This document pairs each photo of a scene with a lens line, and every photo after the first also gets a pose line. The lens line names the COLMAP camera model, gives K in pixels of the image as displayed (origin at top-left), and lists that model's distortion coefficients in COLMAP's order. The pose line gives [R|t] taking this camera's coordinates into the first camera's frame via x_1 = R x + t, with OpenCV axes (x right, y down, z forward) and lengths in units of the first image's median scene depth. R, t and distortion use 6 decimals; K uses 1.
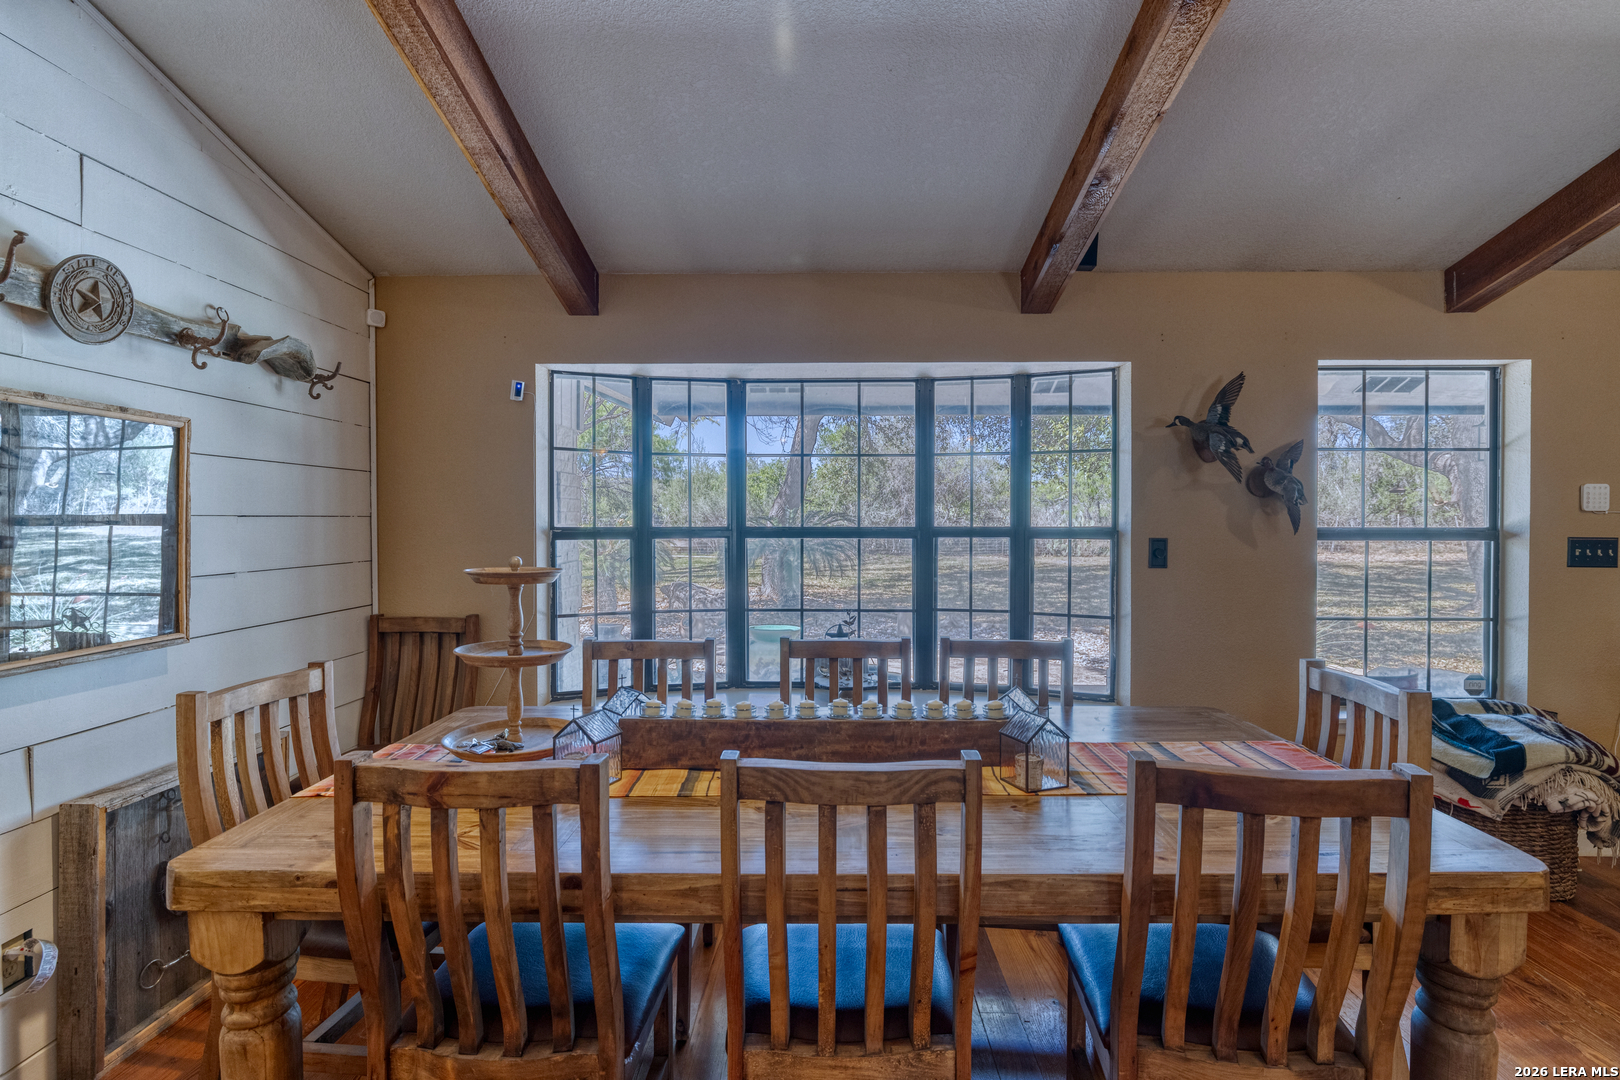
lens RADIAL K [[783.5, 0, 810.0], [0, 783.5, 540.0], [0, 0, 1]] dist [-0.000204, 0.000001]
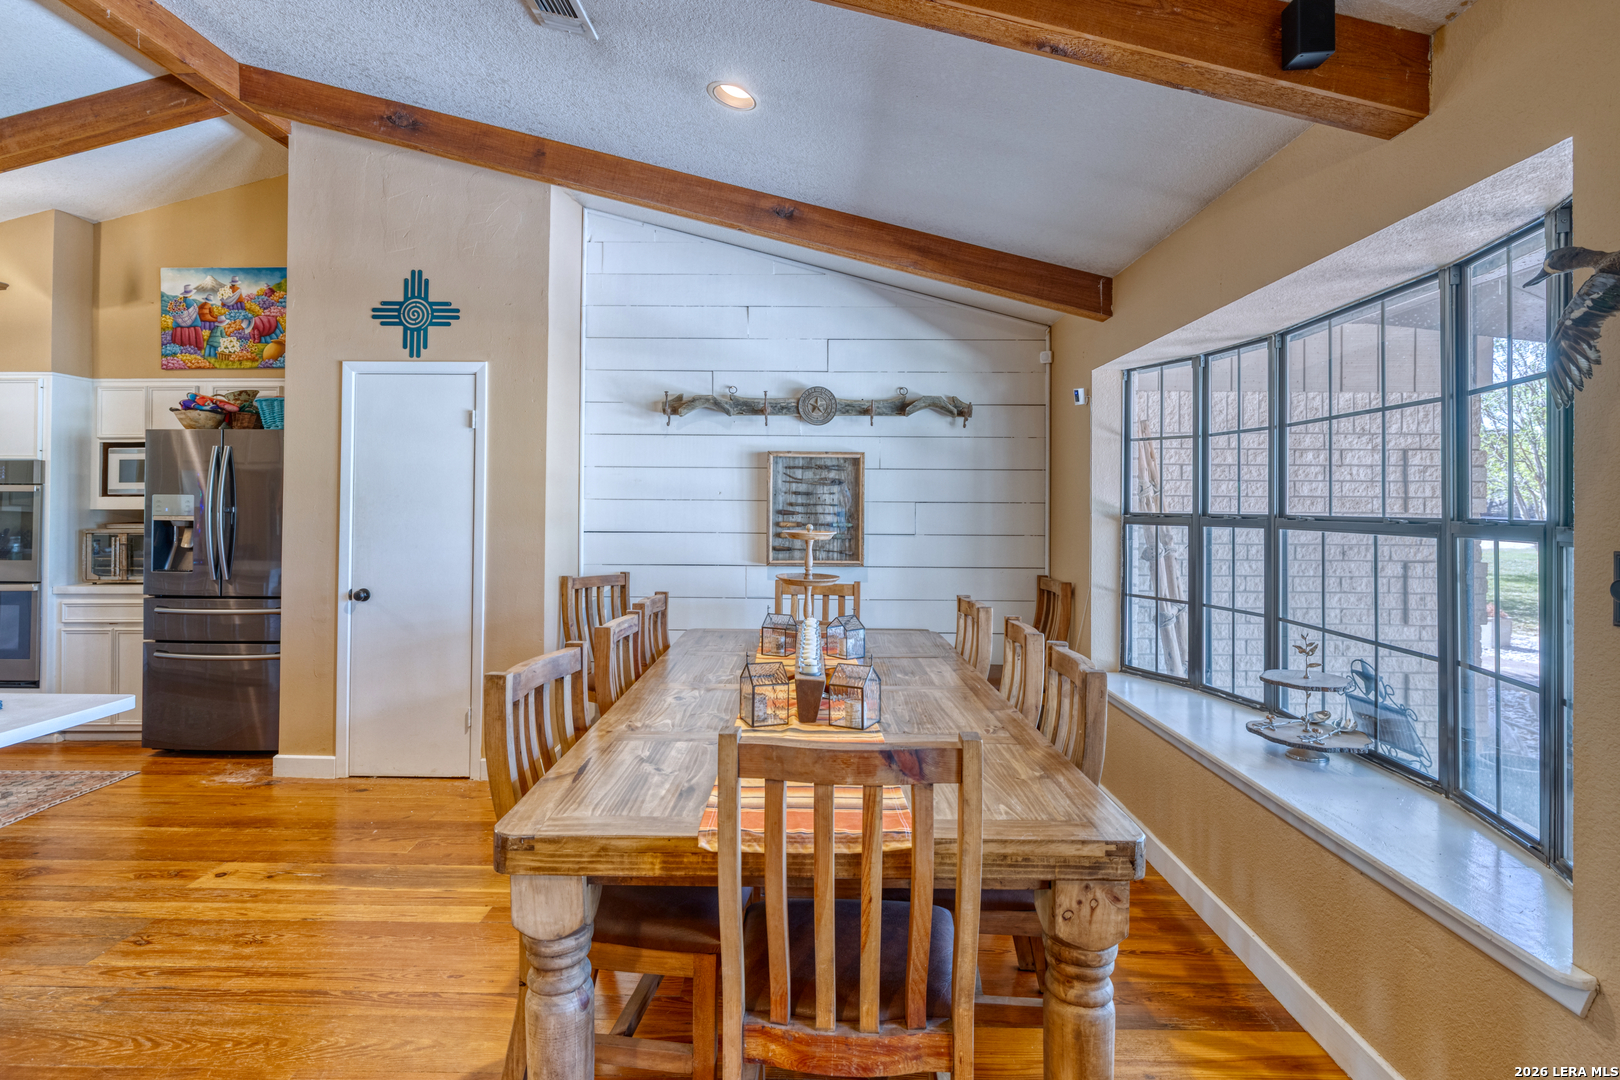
lens RADIAL K [[803.5, 0, 809.0], [0, 803.5, 495.4], [0, 0, 1]] dist [-0.004324, -0.000873]
pose [[0.015695, -0.011352, -0.999812, 0.856759], [-0.032967, 0.999386, -0.011865, -0.013372], [0.999333, 0.033147, 0.015311, 0.592720]]
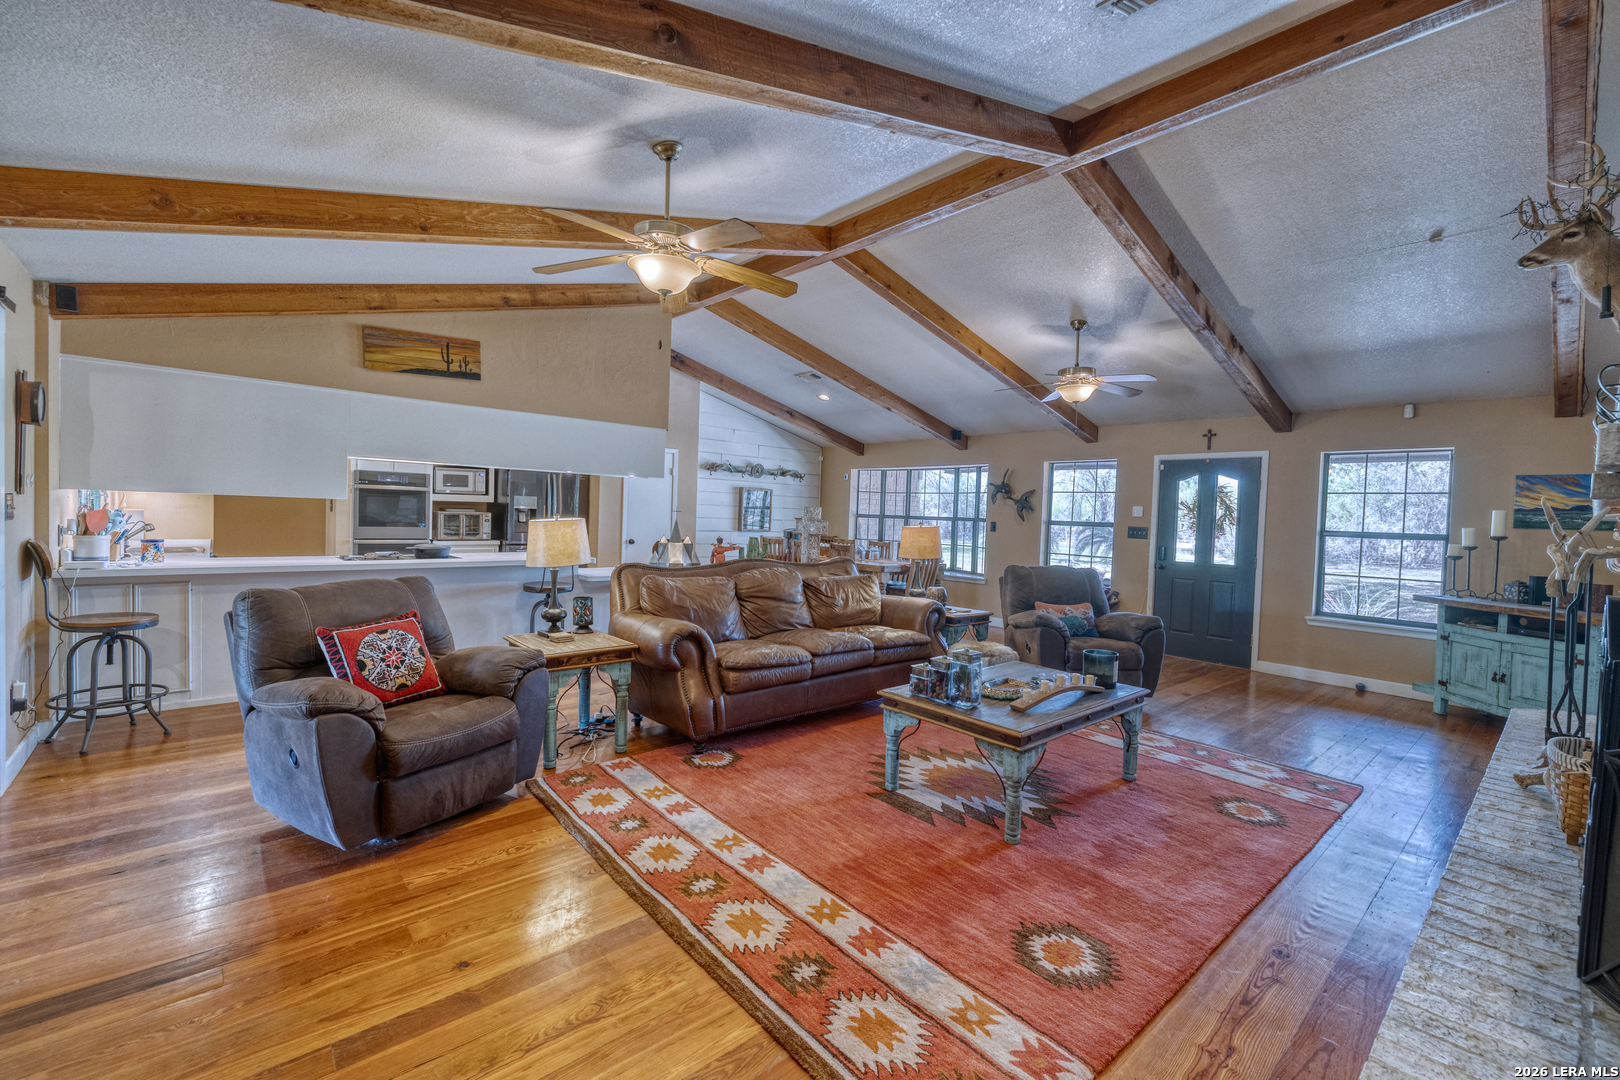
lens RADIAL K [[677.3, 0, 810.2], [0, 677.3, 531.4], [0, 0, 1]] dist [-0.000342, -0.000053]
pose [[0.678295, 0.043414, -0.733506, 1.948837], [-0.055025, 0.998451, 0.008212, 0.054394], [0.732727, 0.034792, 0.679633, -1.354759]]
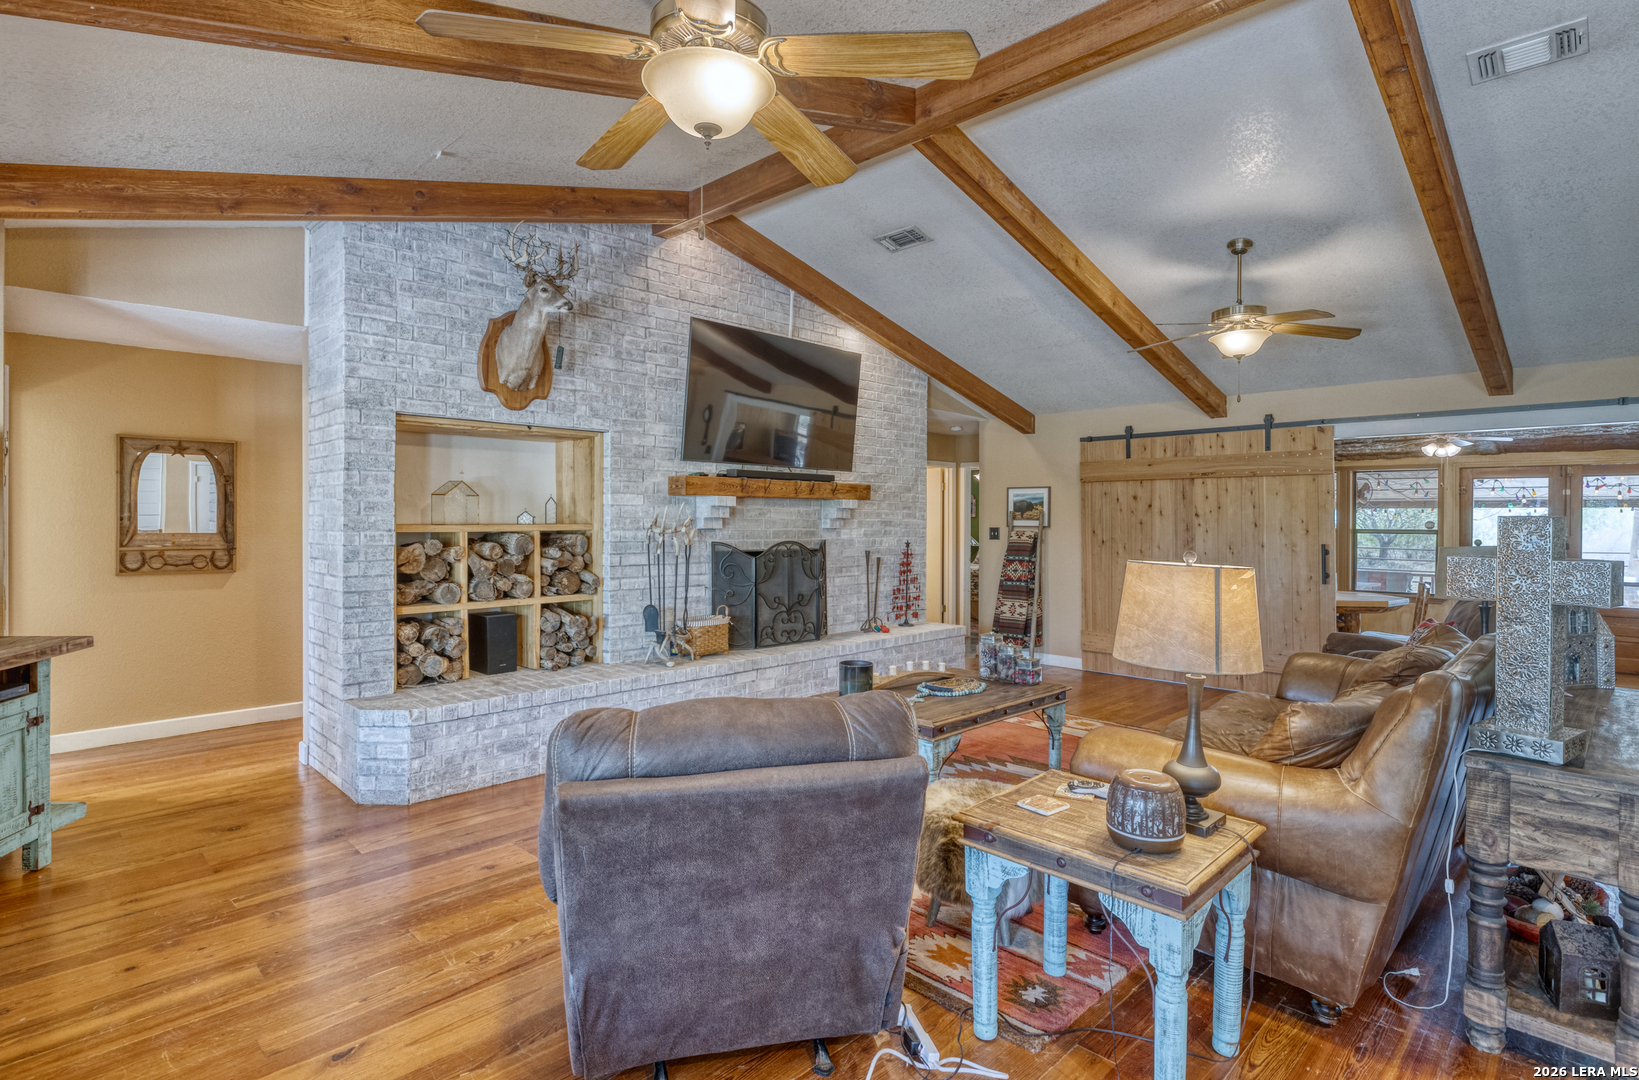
lens RADIAL K [[824.3, 0, 819.3], [0, 824.3, 525.2], [0, 0, 1]] dist [-0.005609, 0.000019]
pose [[-0.728310, -0.006938, 0.685213, 0.636499], [0.015389, 0.999531, 0.026477, -0.013231], [-0.685075, 0.029829, -0.727861, 0.711462]]
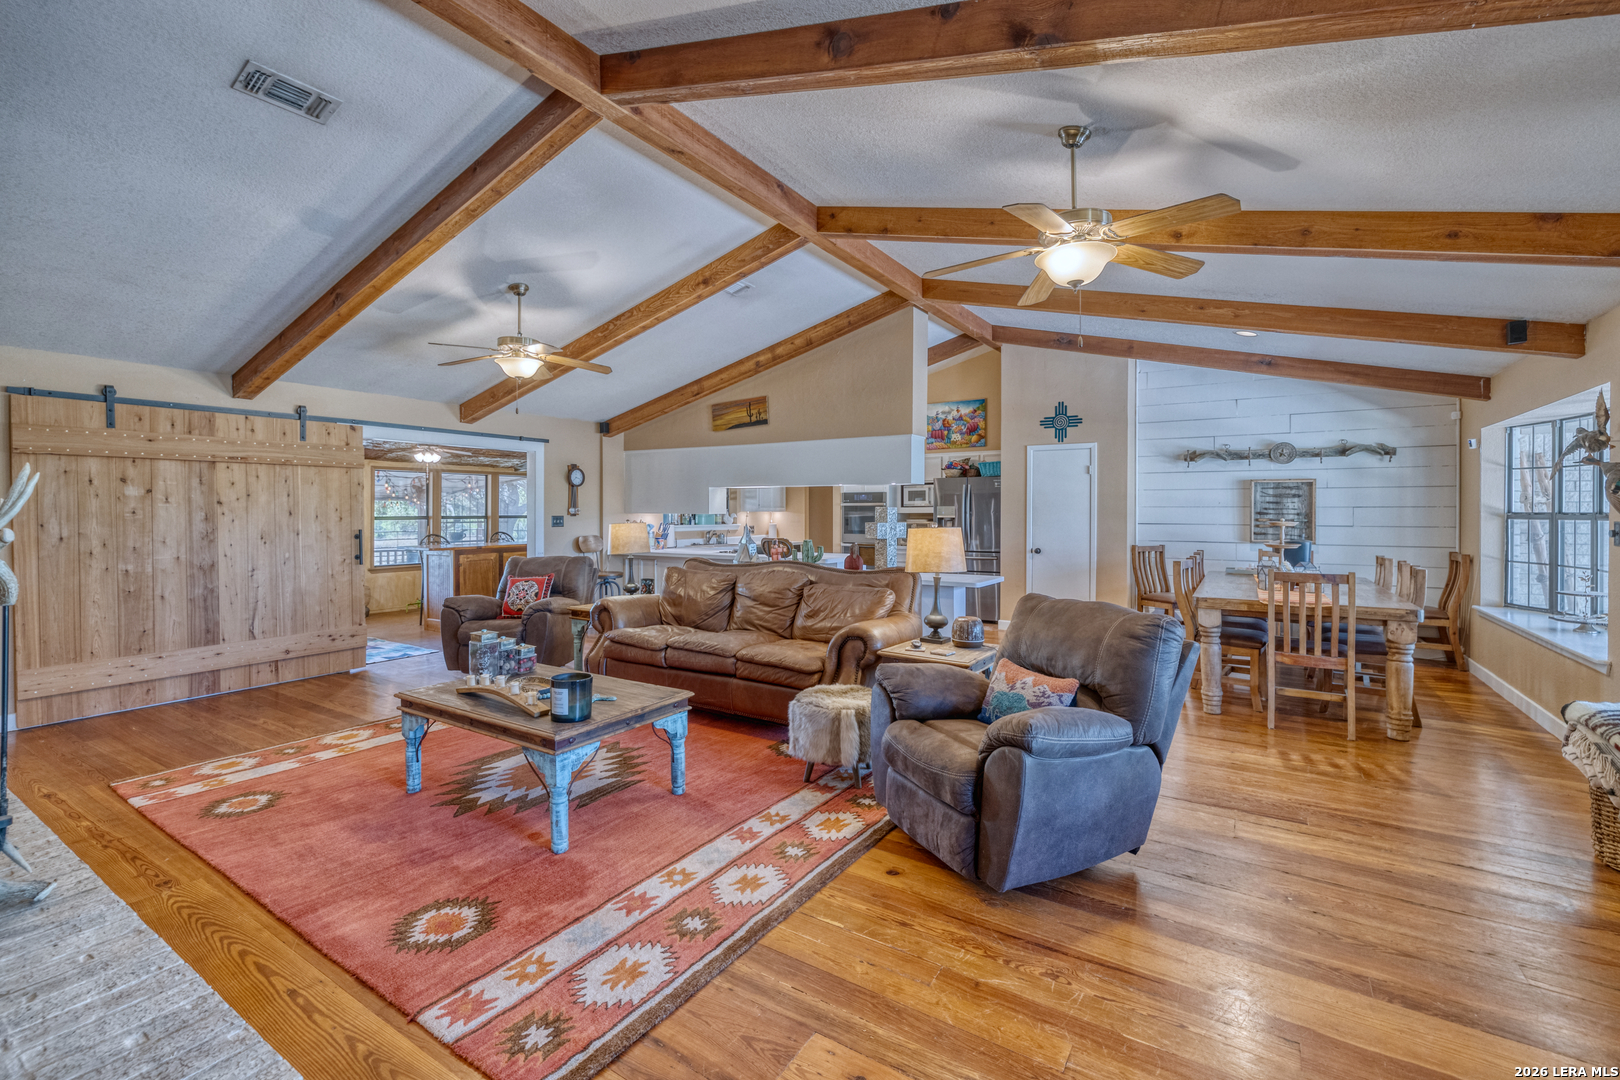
lens RADIAL K [[700.6, 0, 807.0], [0, 700.6, 512.6], [0, 0, 1]] dist [-0.000784, -0.000259]
pose [[-0.518385, 0.002975, -0.855142, 2.096051], [-0.023548, 0.999565, 0.017752, -0.006253], [0.854823, 0.029339, -0.518089, 0.489952]]
